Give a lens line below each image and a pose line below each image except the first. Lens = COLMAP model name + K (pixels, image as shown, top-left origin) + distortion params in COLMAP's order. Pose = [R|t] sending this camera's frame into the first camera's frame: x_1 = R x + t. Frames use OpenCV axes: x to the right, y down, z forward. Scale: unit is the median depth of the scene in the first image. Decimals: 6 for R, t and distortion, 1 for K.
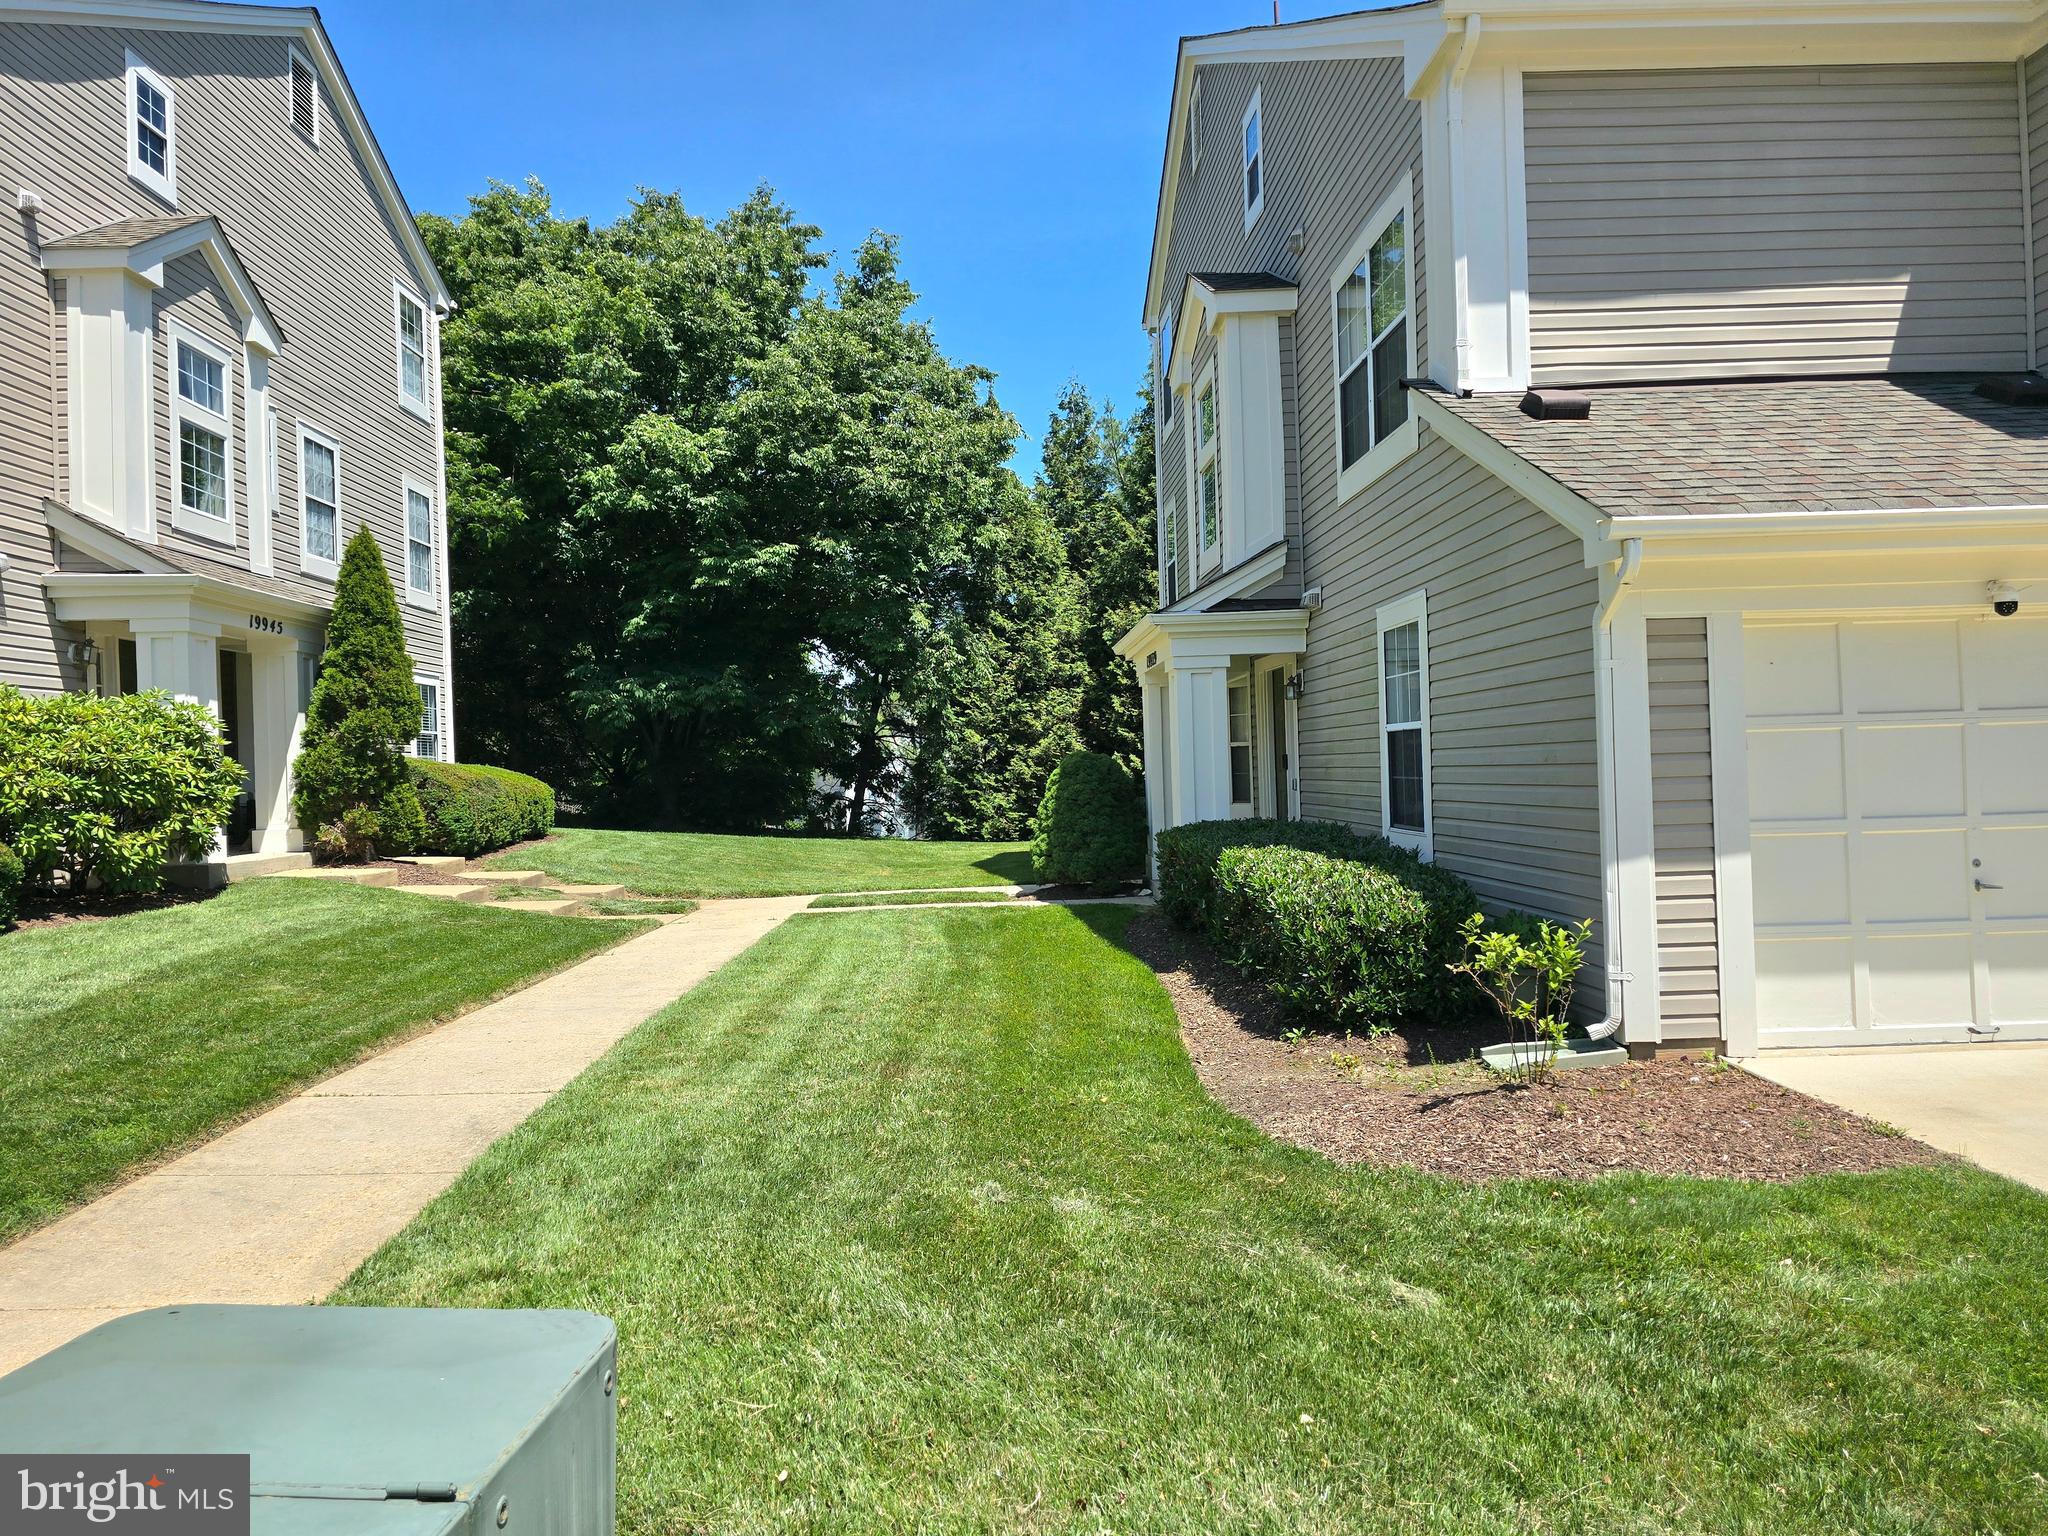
lens RADIAL K [[1368.3, 0, 1001.0], [0, 1368.3, 773.4], [0, 0, 1]] dist [0.054916, -0.049386]
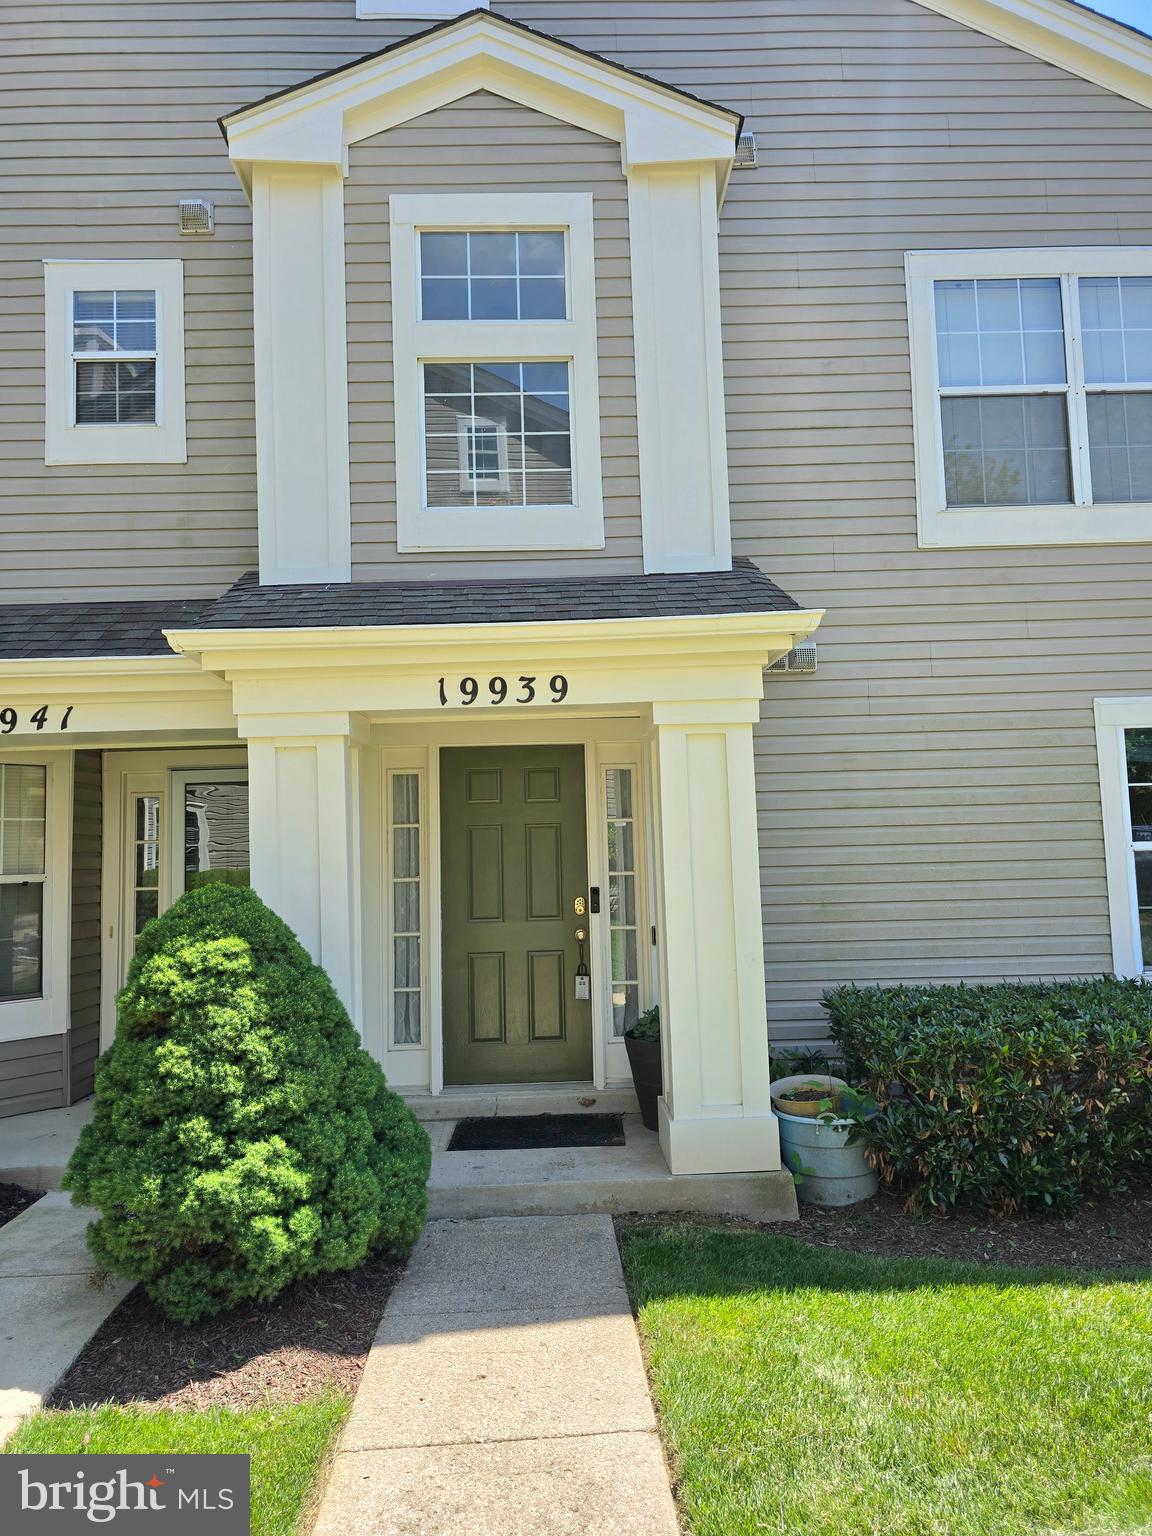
lens RADIAL K [[1026.2, 0, 570.0], [0, 1026.2, 769.4], [0, 0, 1]] dist [0.054916, -0.049386]
pose [[-0.001520, 0.117314, 0.993094, -0.256050], [0.033081, 0.992557, -0.117200, -0.013553], [-0.999452, 0.032675, -0.005389, 1.037029]]
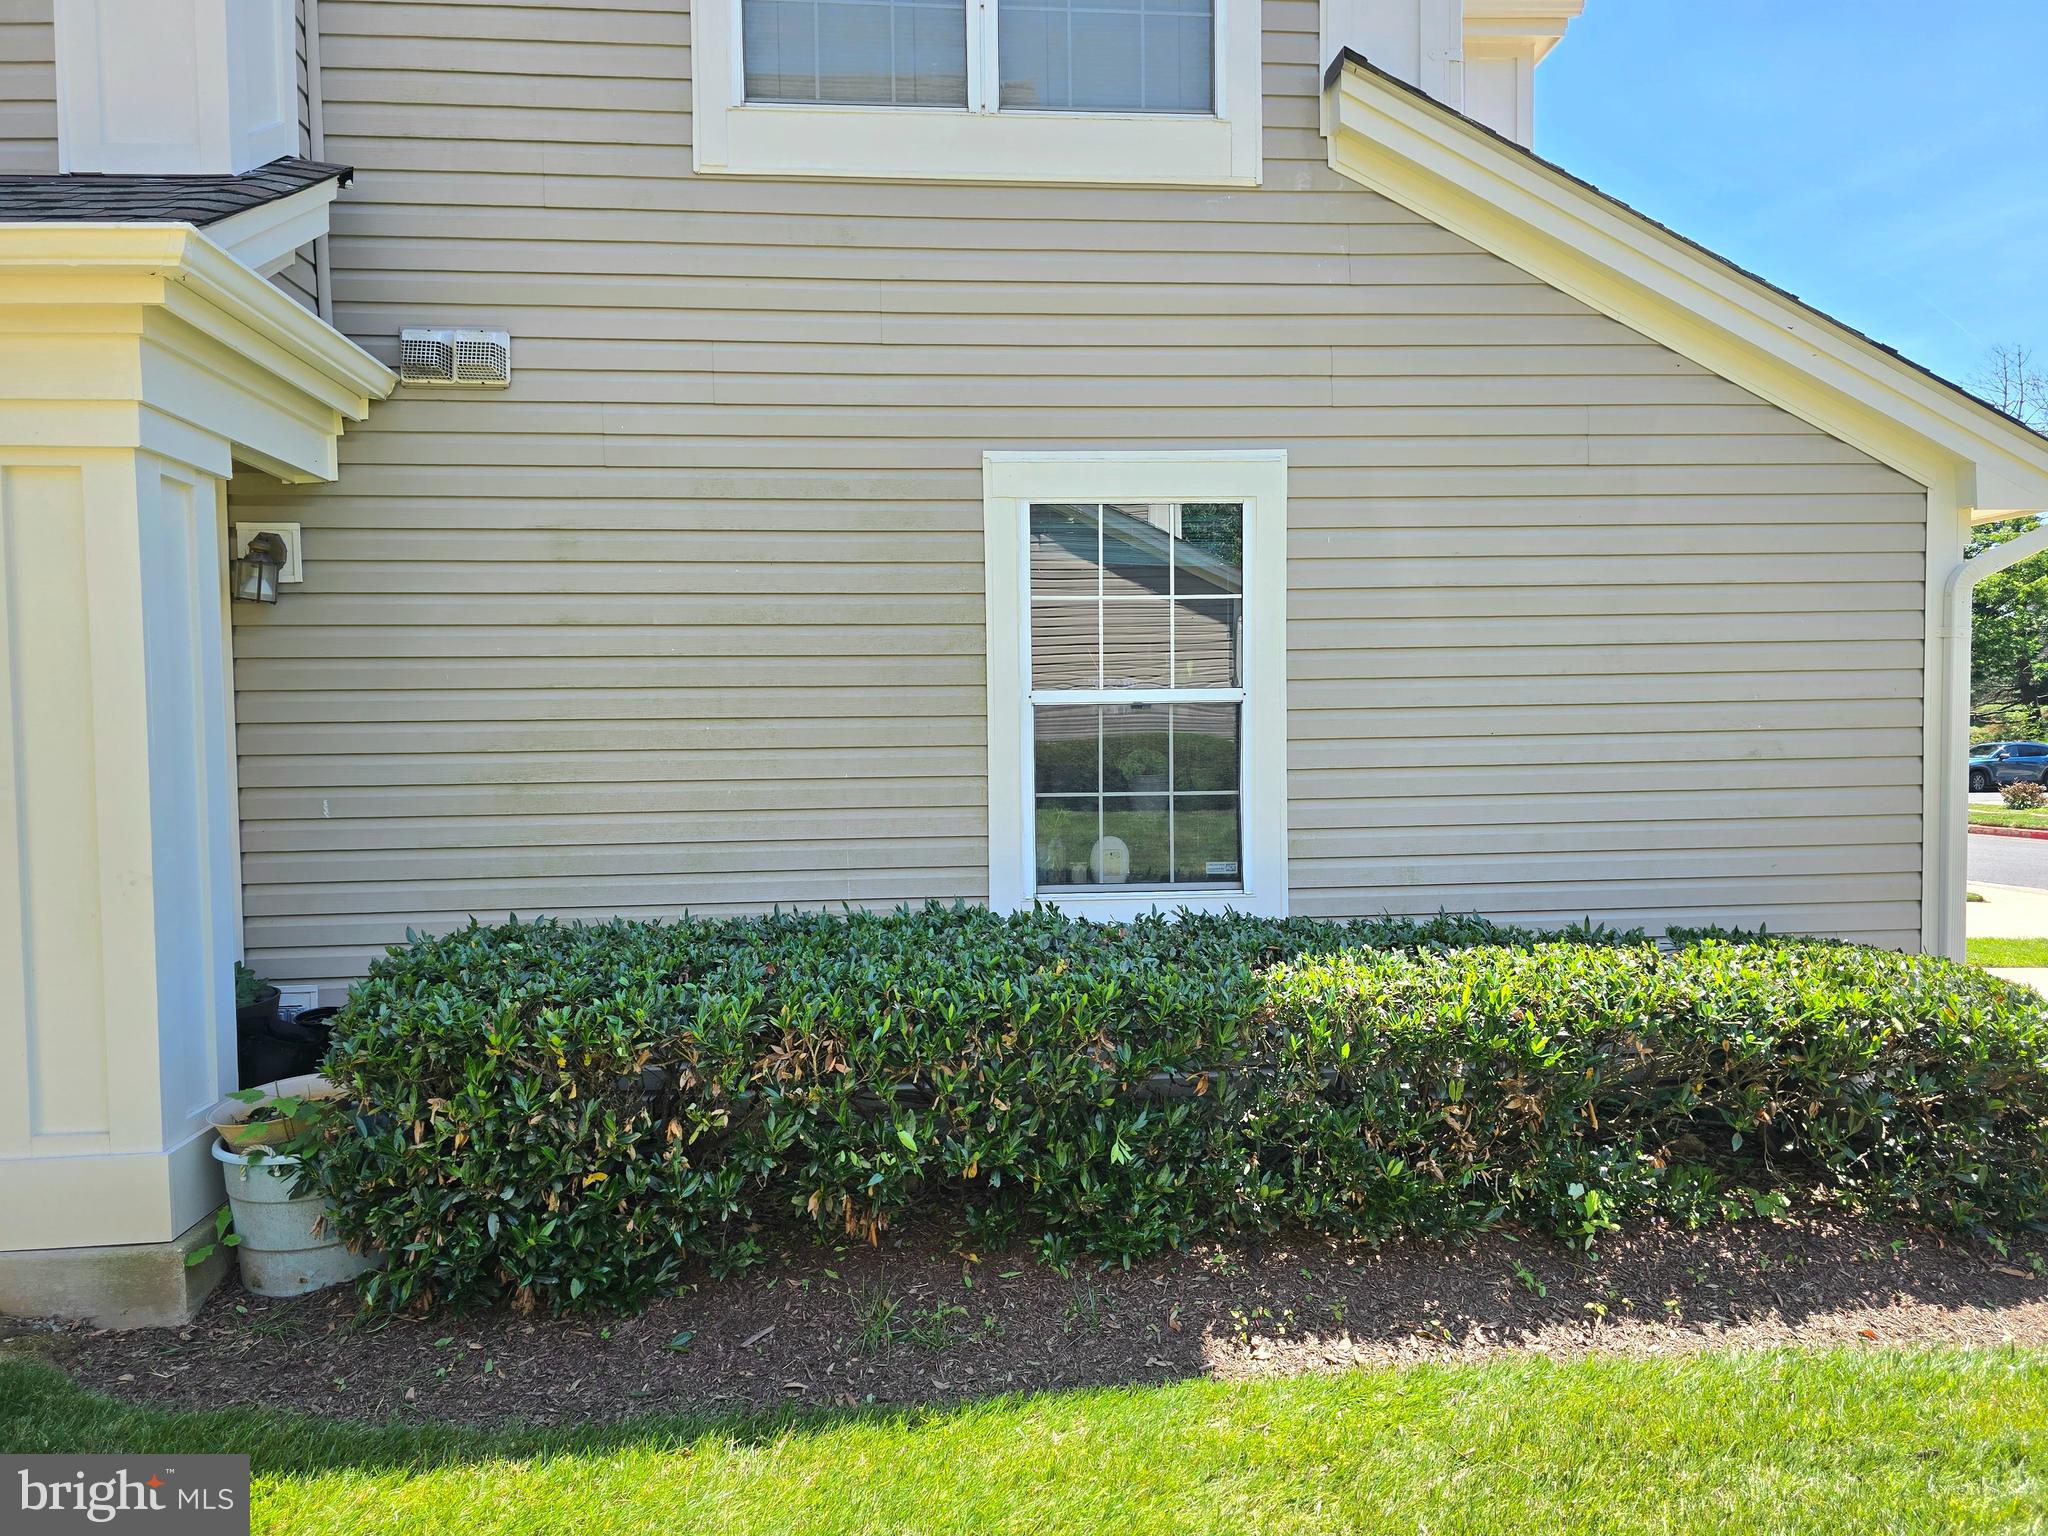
lens RADIAL K [[1368.3, 0, 1022.1], [0, 1368.3, 781.4], [0, 0, 1]] dist [0.054916, -0.049386]
pose [[-0.071065, -0.012100, 0.997398, -0.167488], [0.018715, 0.999734, 0.013462, -0.007226], [-0.997296, 0.019623, -0.070819, 0.809011]]
